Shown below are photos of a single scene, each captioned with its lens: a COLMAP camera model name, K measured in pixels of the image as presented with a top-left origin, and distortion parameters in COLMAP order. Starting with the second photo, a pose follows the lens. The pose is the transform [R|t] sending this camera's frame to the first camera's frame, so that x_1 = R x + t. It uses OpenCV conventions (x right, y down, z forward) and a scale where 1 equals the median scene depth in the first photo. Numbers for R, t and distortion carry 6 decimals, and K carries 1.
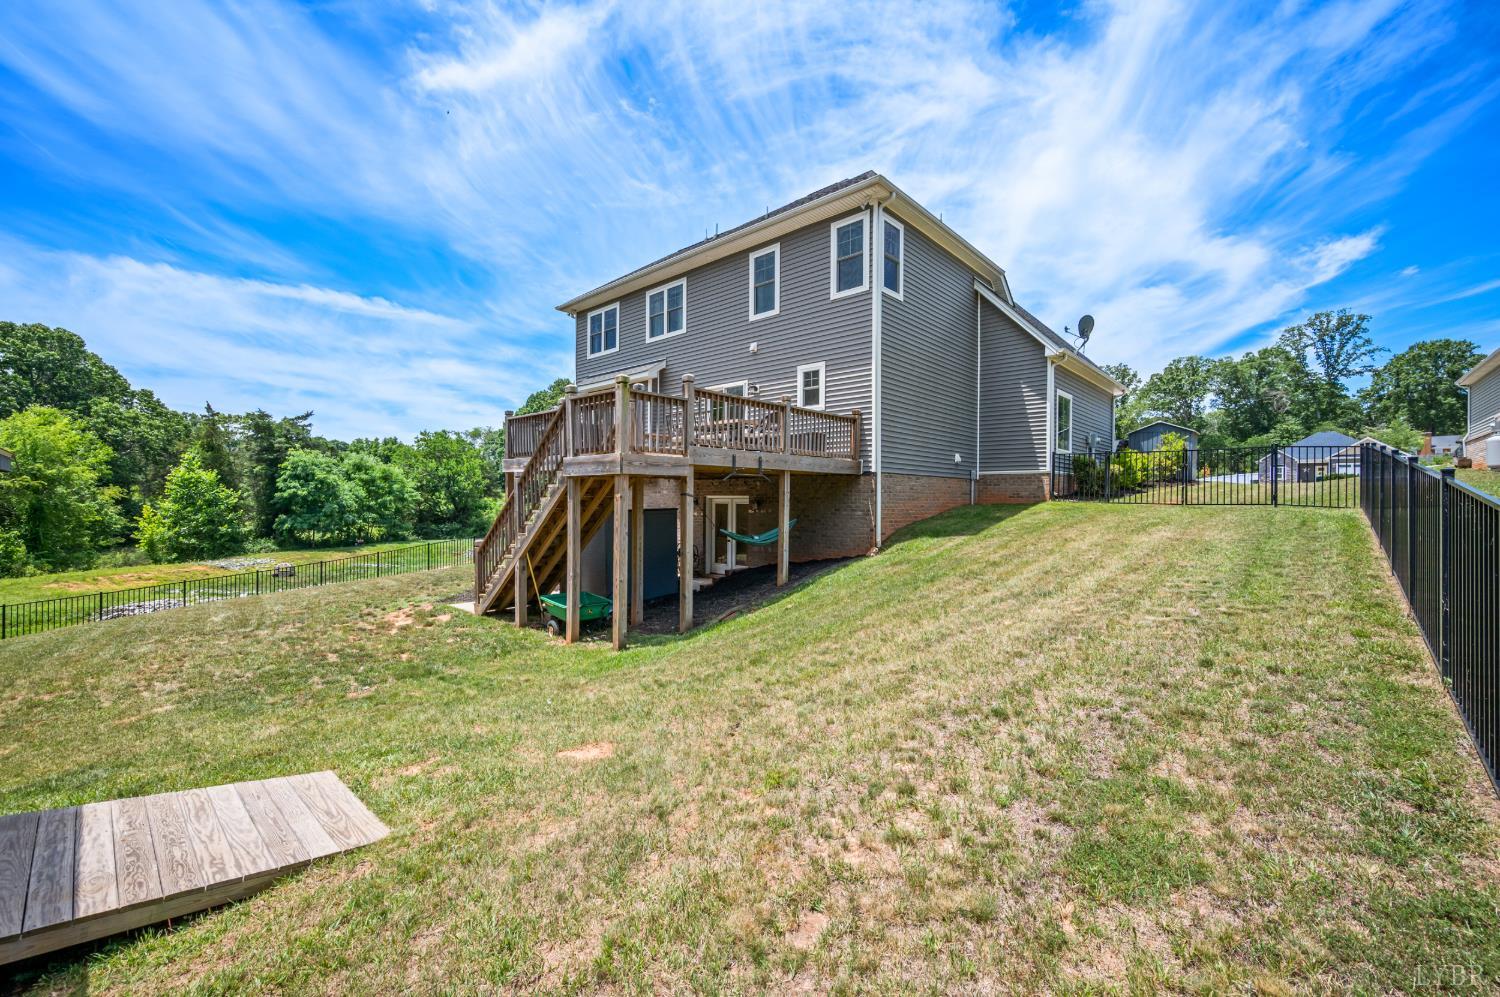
lens RADIAL K [[609.1, 0, 749.9], [0, 609.1, 493.1], [0, 0, 1]] dist [-0.002977, 0.001161]
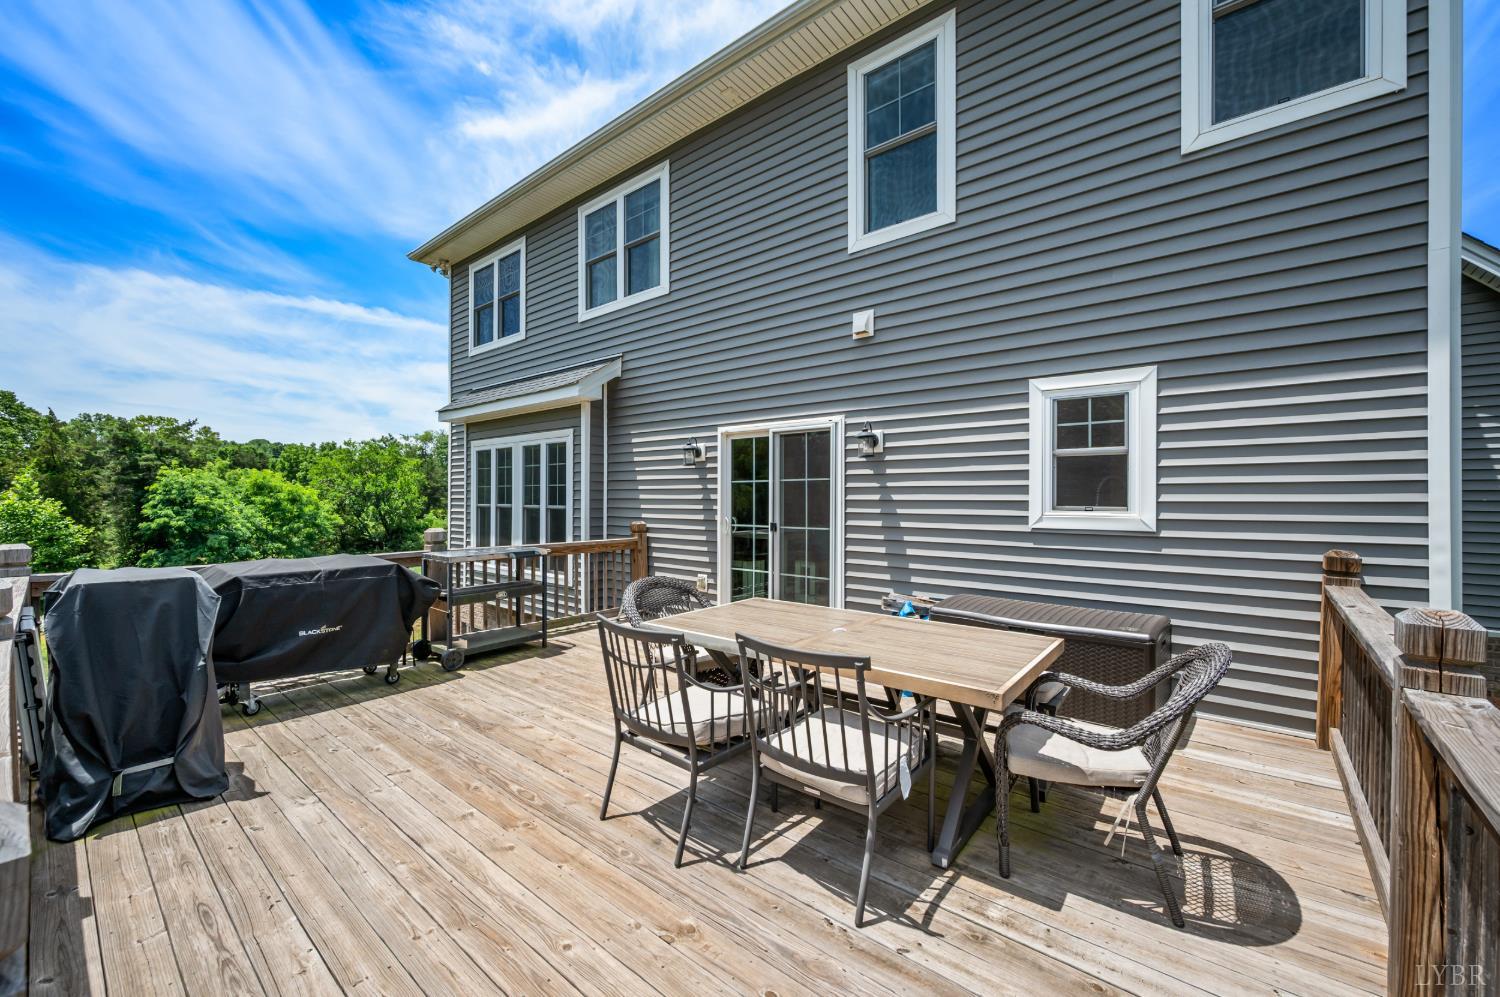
lens RADIAL K [[609.1, 0, 746.5], [0, 609.1, 498.7], [0, 0, 1]] dist [-0.002977, 0.001161]
pose [[0.999040, -0.005836, 0.043415, -0.059833], [0.005368, 0.999926, 0.010894, -0.107378], [-0.043475, -0.010650, 0.998998, 0.490279]]
